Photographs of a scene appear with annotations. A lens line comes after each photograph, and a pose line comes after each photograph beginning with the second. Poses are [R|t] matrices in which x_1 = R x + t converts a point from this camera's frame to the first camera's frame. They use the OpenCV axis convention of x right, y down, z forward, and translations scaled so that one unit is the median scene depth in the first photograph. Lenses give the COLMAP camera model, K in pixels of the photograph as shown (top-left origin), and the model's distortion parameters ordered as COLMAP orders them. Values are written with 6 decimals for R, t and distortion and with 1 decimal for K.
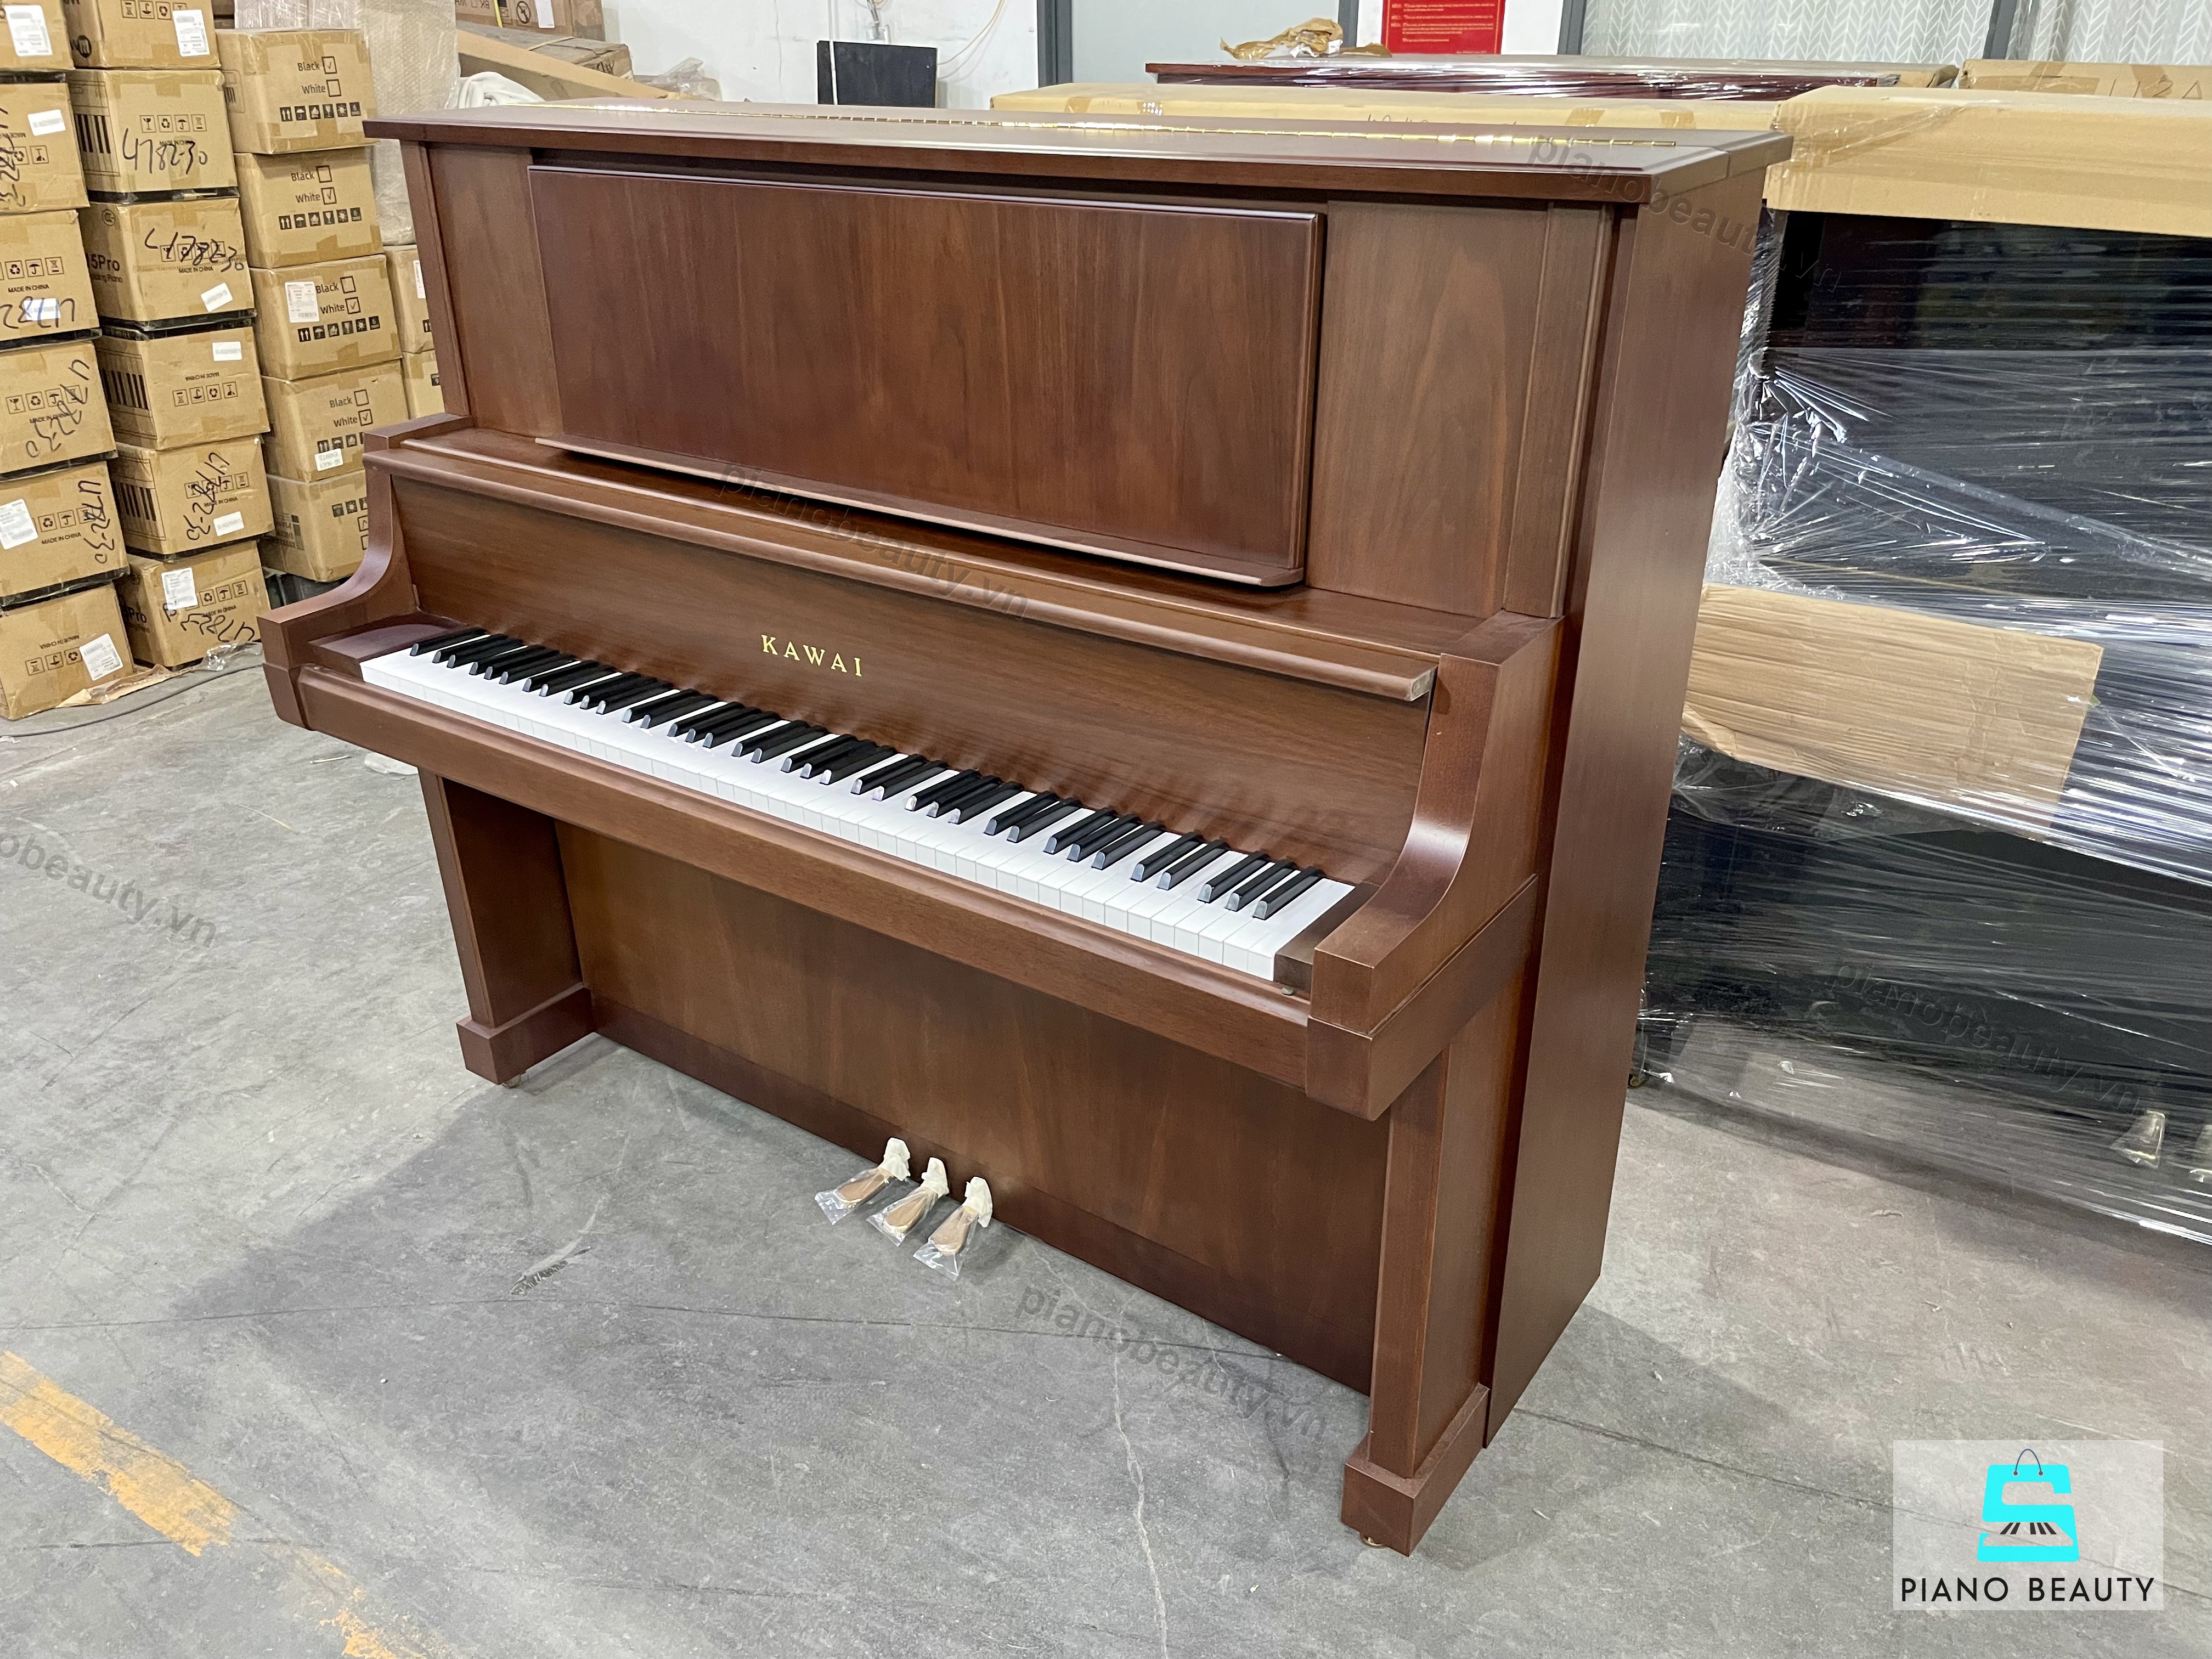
lens RADIAL K [[1689.1, 0, 1099.2], [0, 1689.1, 841.9], [0, 0, 1]] dist [0.062436, -0.090424]
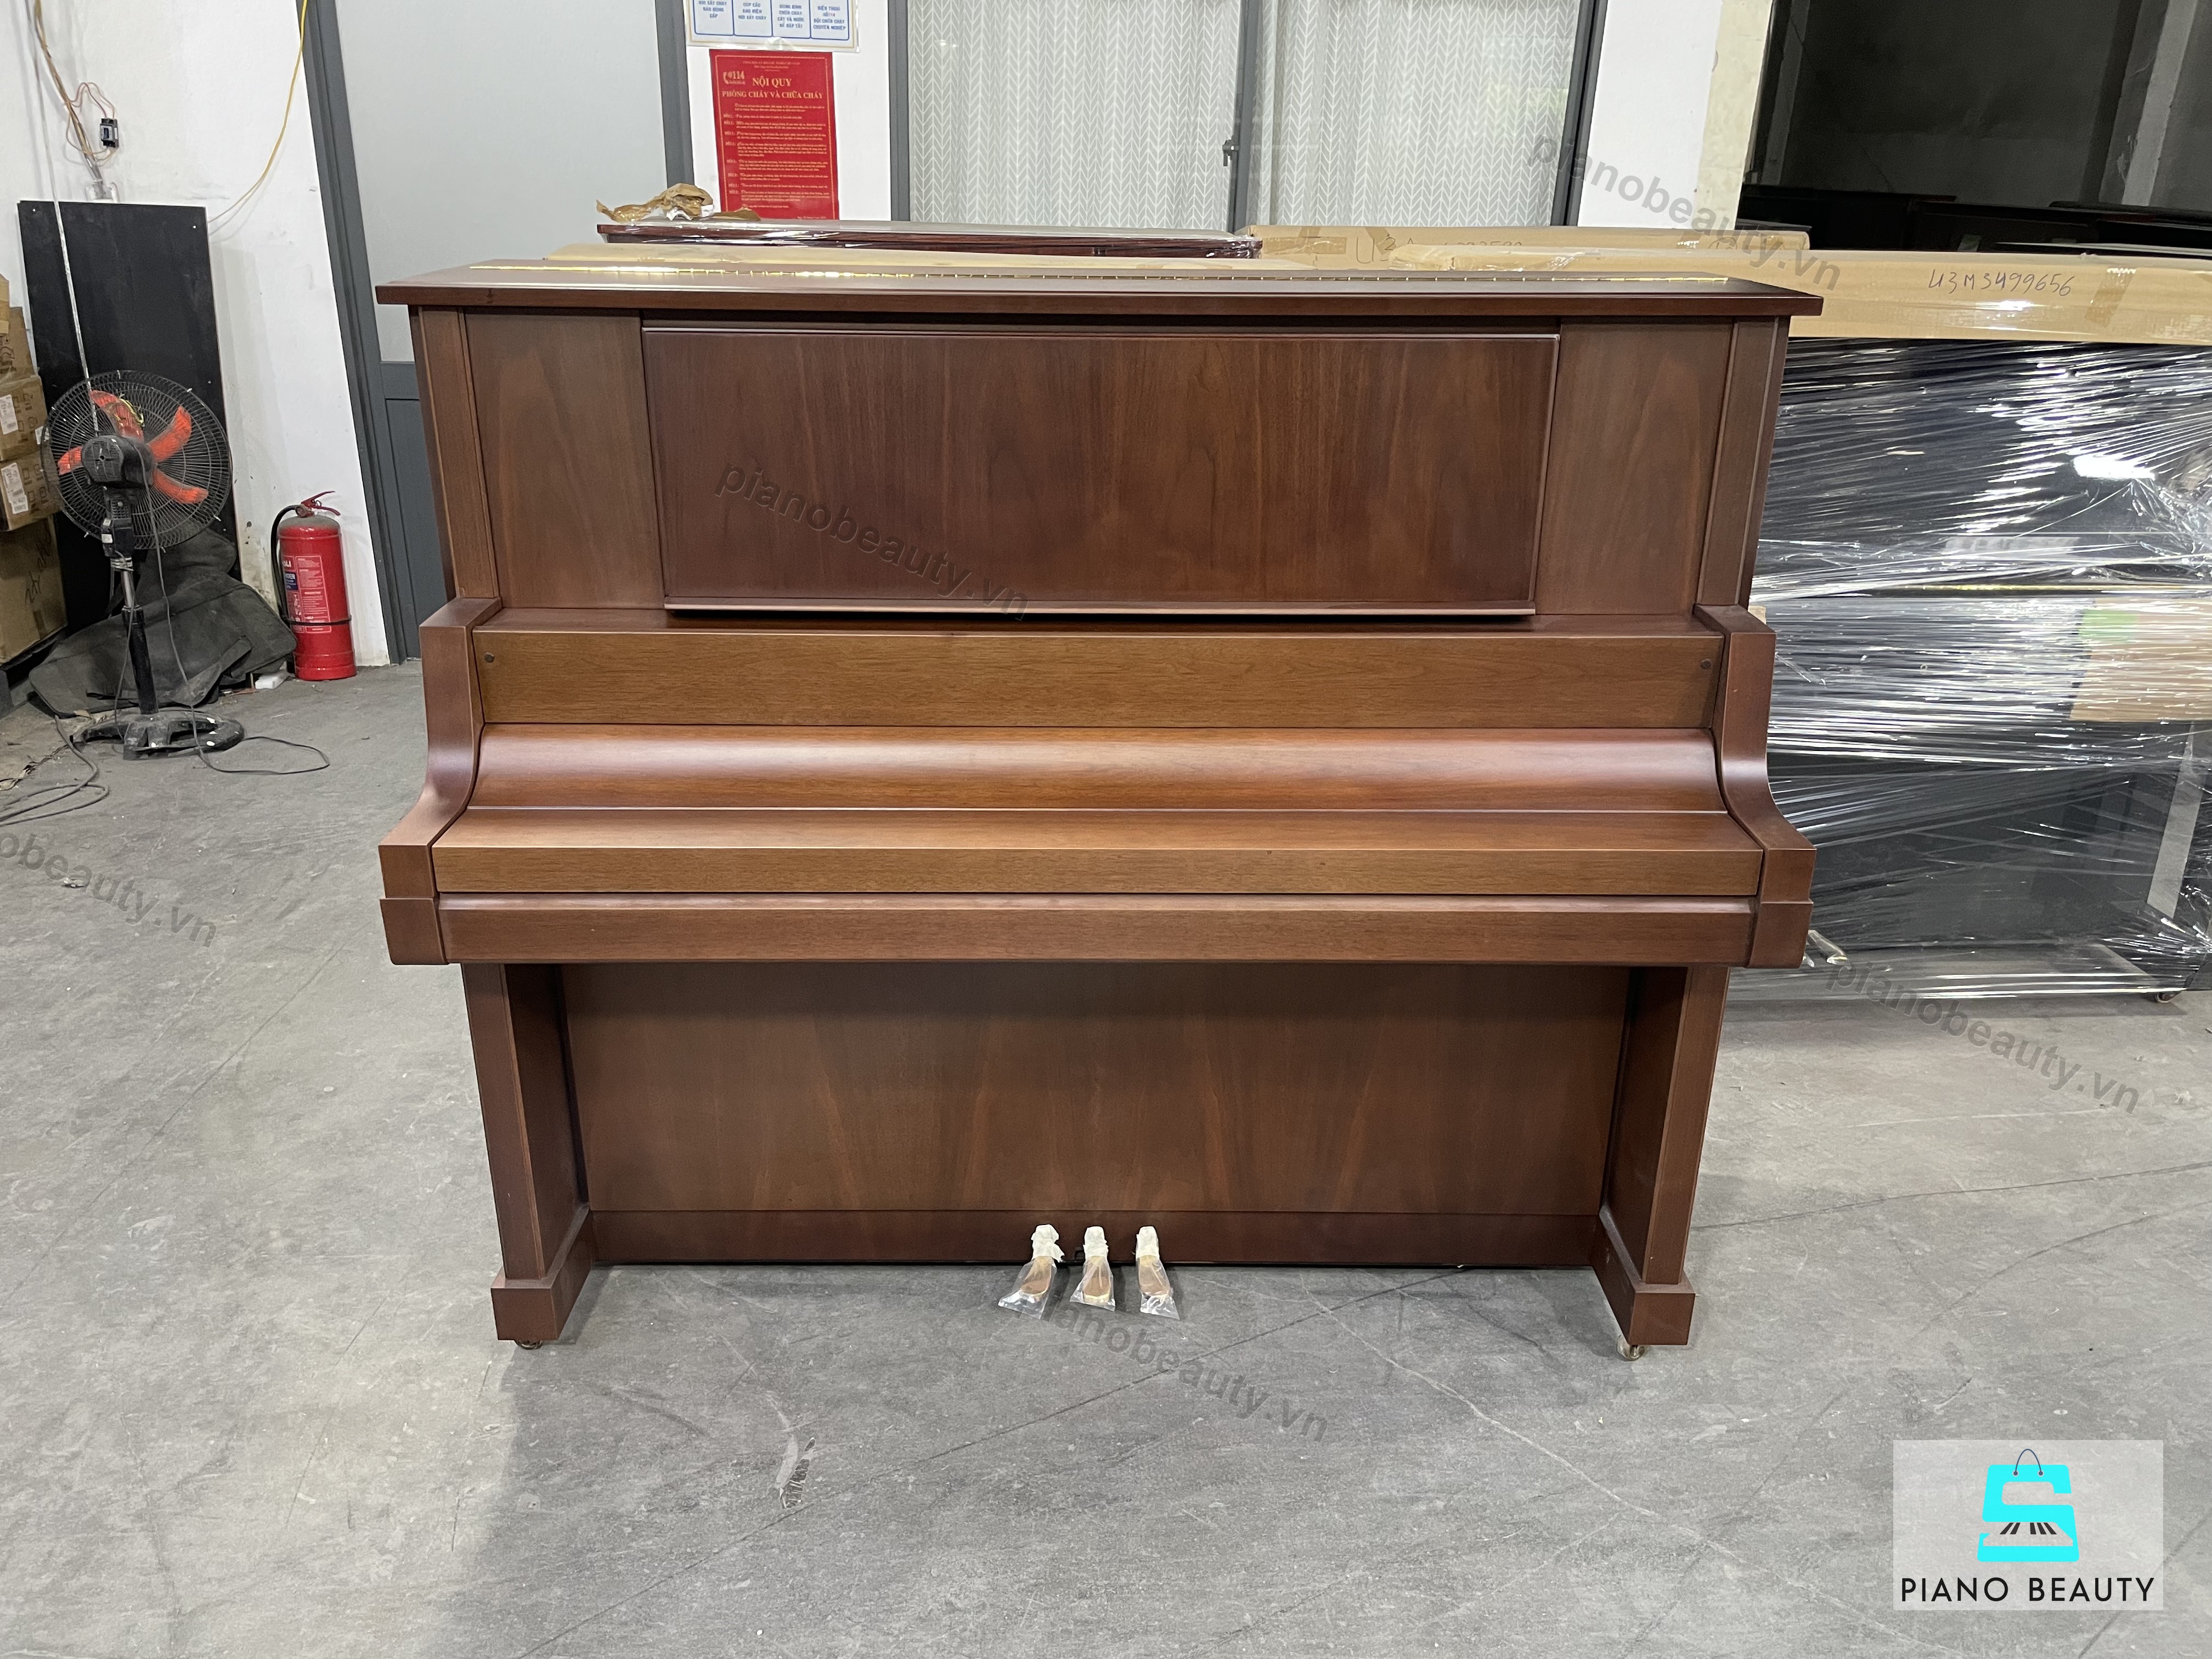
lens RADIAL K [[1689.1, 0, 1109.1], [0, 1689.1, 839.3], [0, 0, 1]] dist [0.062436, -0.090424]
pose [[0.810149, -0.197363, 0.552002, -0.680083], [0.242297, 0.970163, -0.008736, -0.039242], [-0.533808, 0.140826, 0.833797, 0.086794]]
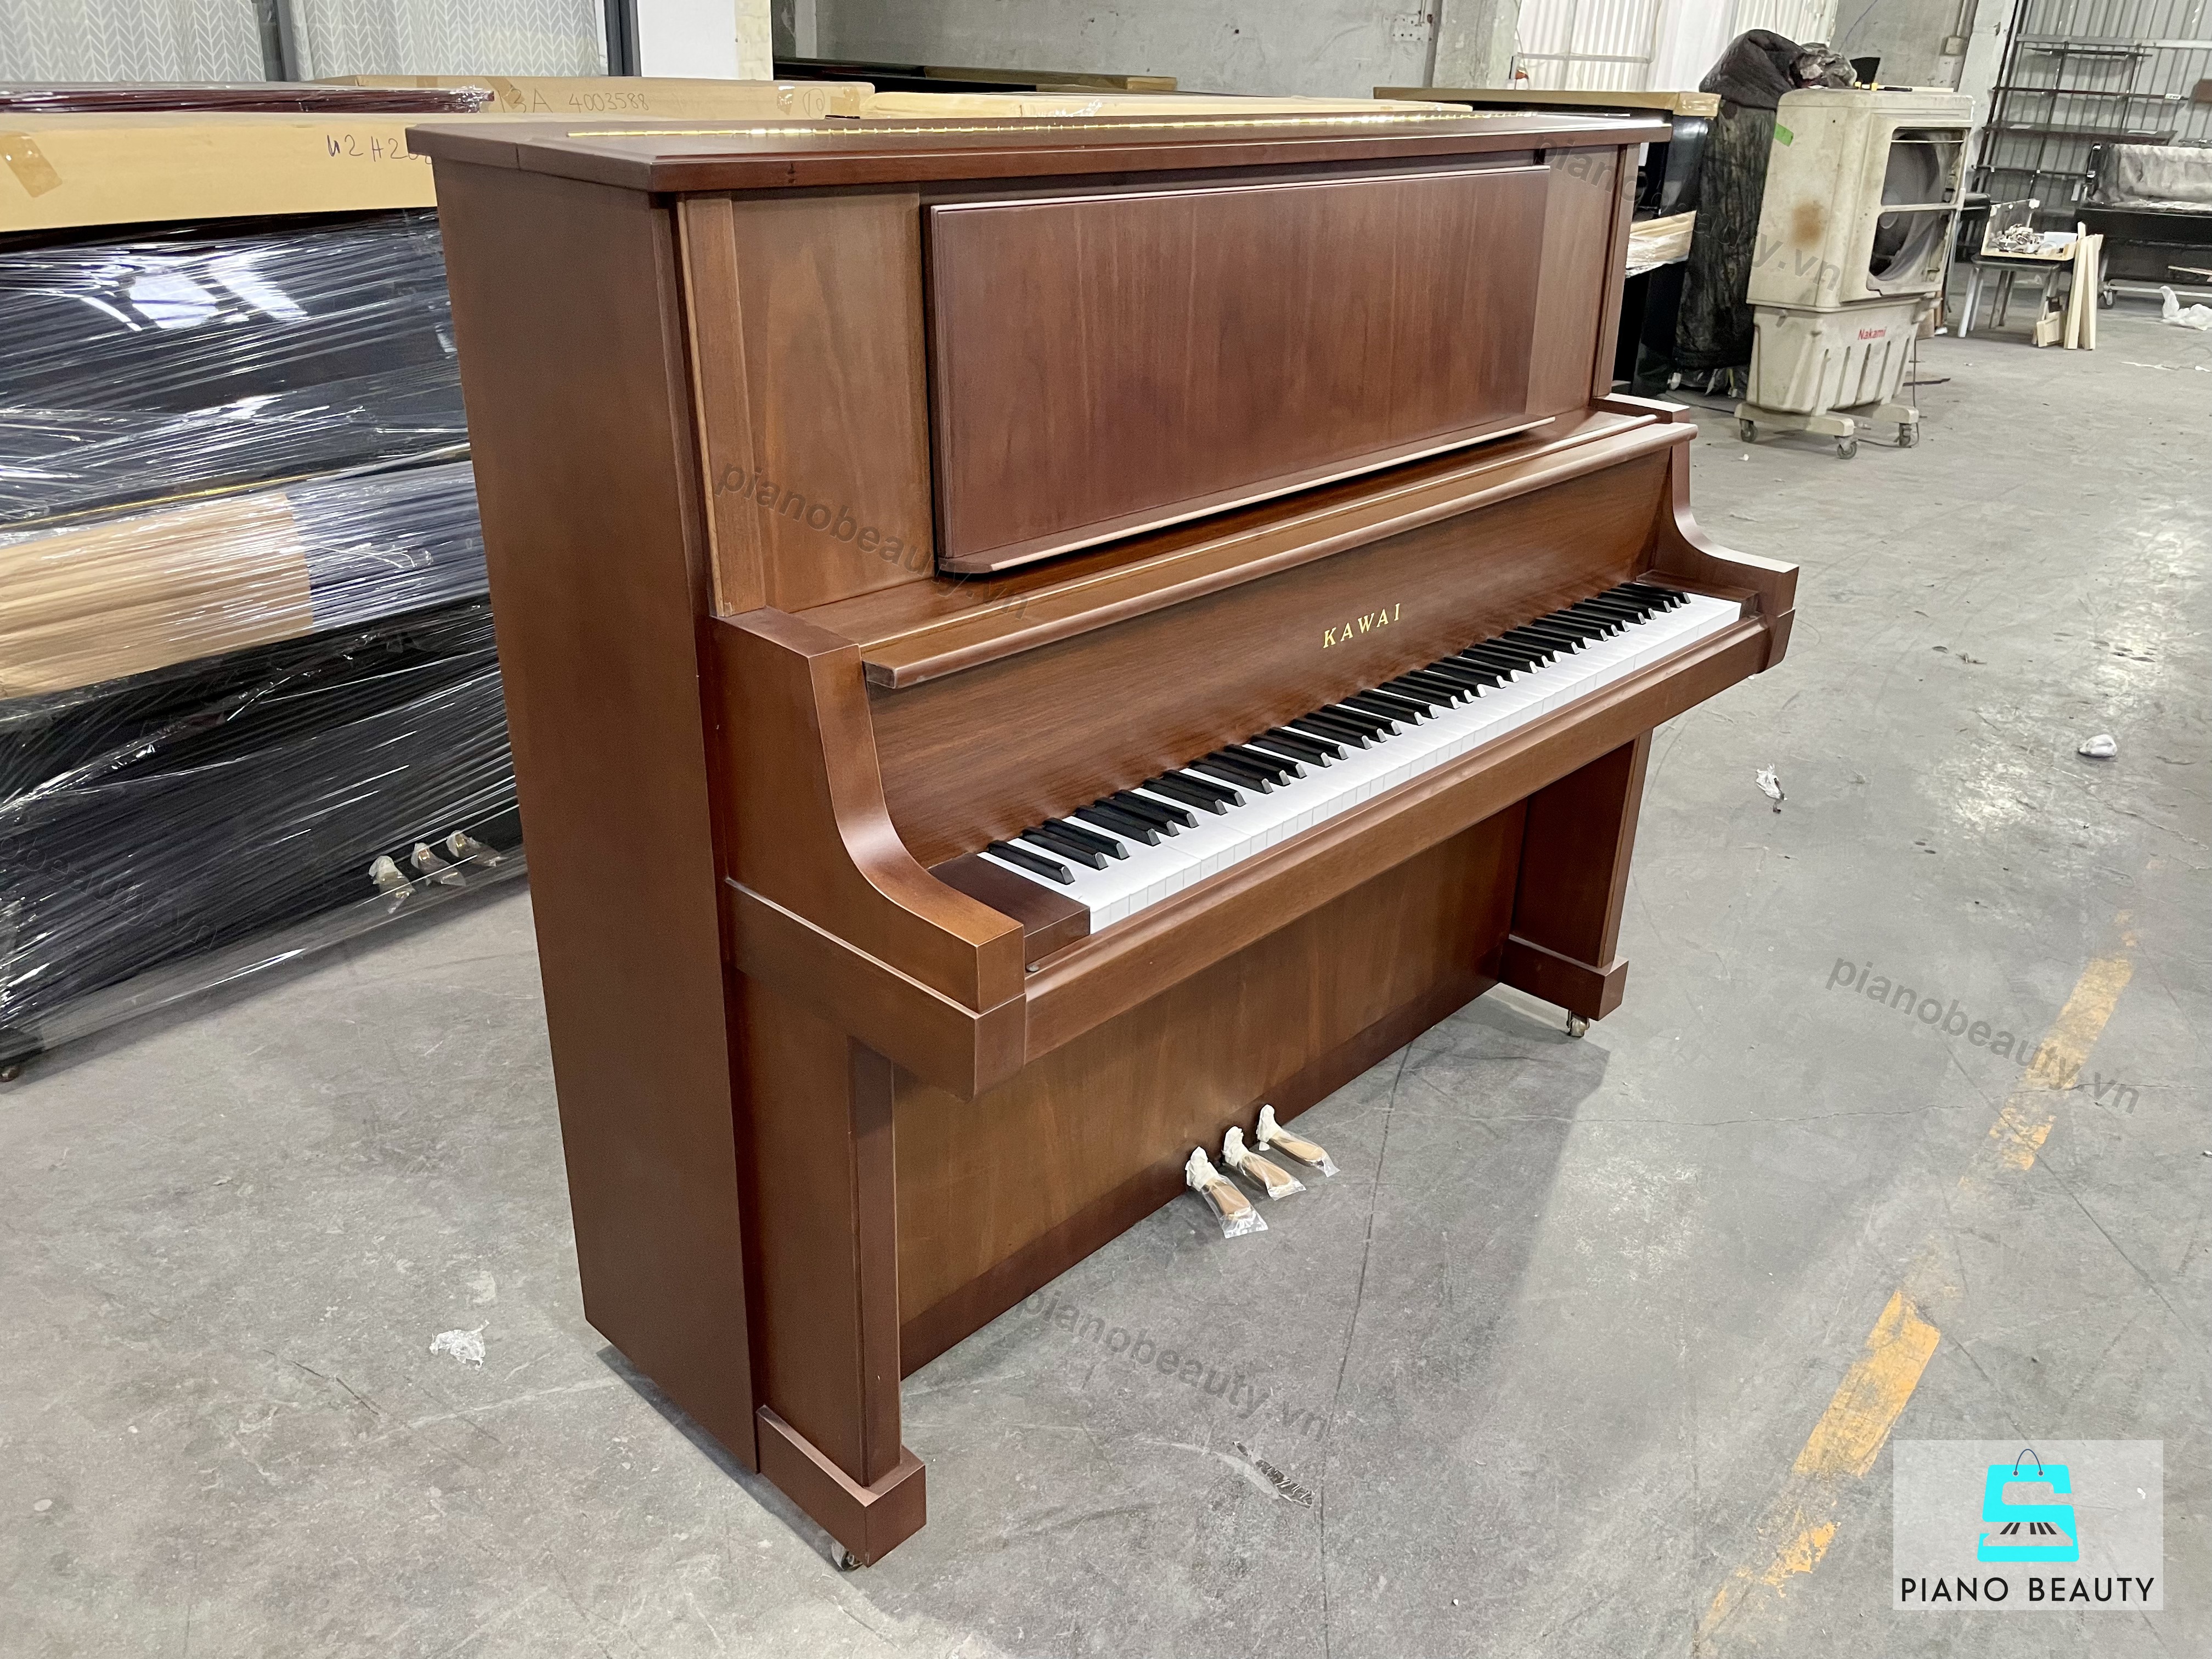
lens RADIAL K [[1689.1, 0, 1119.9], [0, 1689.1, 834.9], [0, 0, 1]] dist [0.062436, -0.090424]
pose [[0.127393, -0.402826, 0.906368, -1.050599], [0.418225, 0.850420, 0.319177, -0.350010], [-0.899366, 0.338405, 0.276809, 0.778963]]
